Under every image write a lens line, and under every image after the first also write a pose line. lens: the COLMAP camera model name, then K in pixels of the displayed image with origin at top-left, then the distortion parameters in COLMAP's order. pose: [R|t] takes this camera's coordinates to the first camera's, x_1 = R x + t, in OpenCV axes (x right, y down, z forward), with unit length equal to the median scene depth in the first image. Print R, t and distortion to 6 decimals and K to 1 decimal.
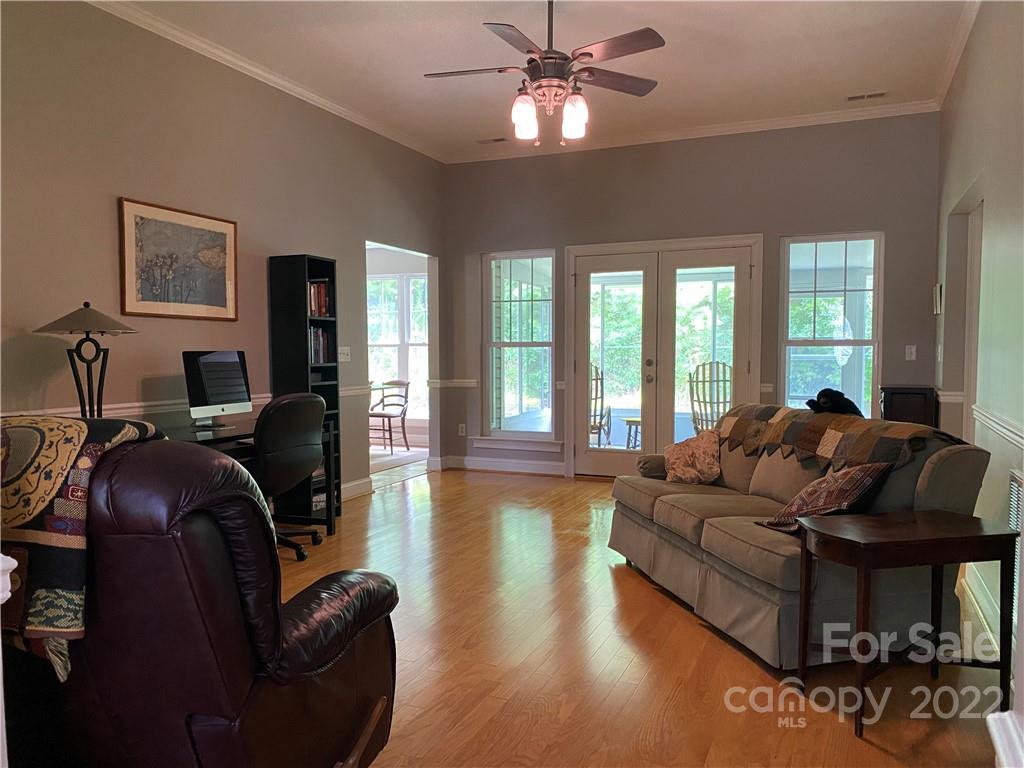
lens RADIAL K [[795.8, 0, 512.4], [0, 795.8, 380.2], [0, 0, 1]] dist [0.015852, -0.010953]
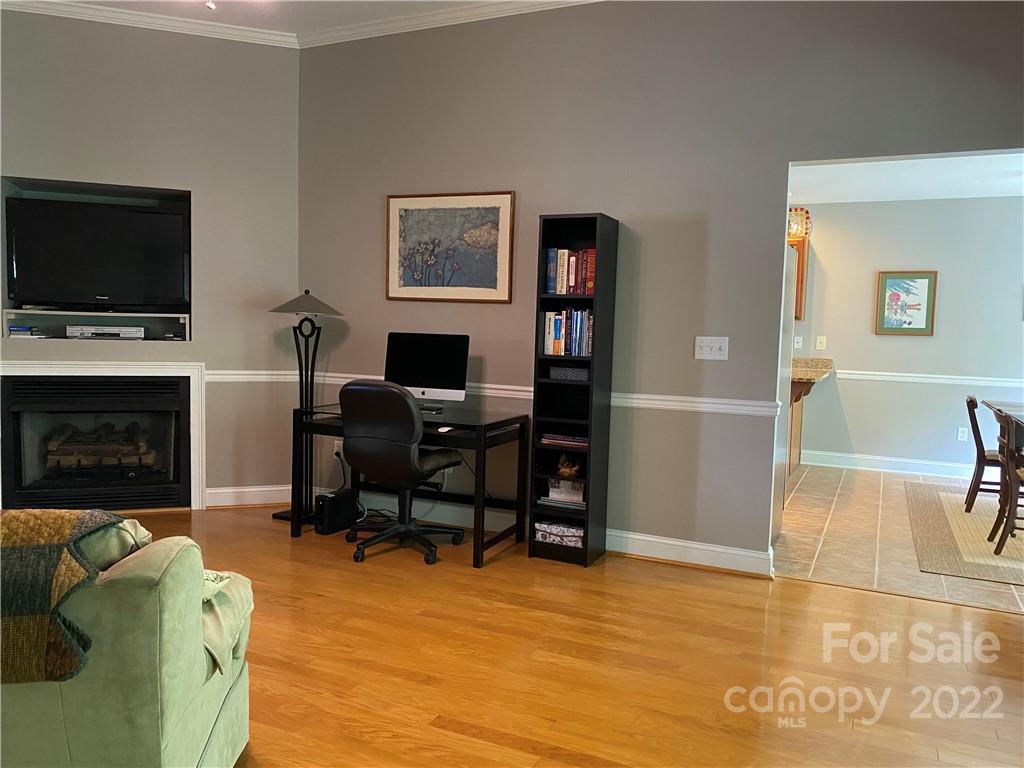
lens RADIAL K [[795.8, 0, 522.4], [0, 795.8, 390.2], [0, 0, 1]] dist [0.015852, -0.010953]
pose [[-0.021442, 0.076636, -0.996829, 0.629472], [-0.072487, 0.994315, 0.078002, -0.053493], [0.997139, 0.073930, -0.015765, 1.171627]]
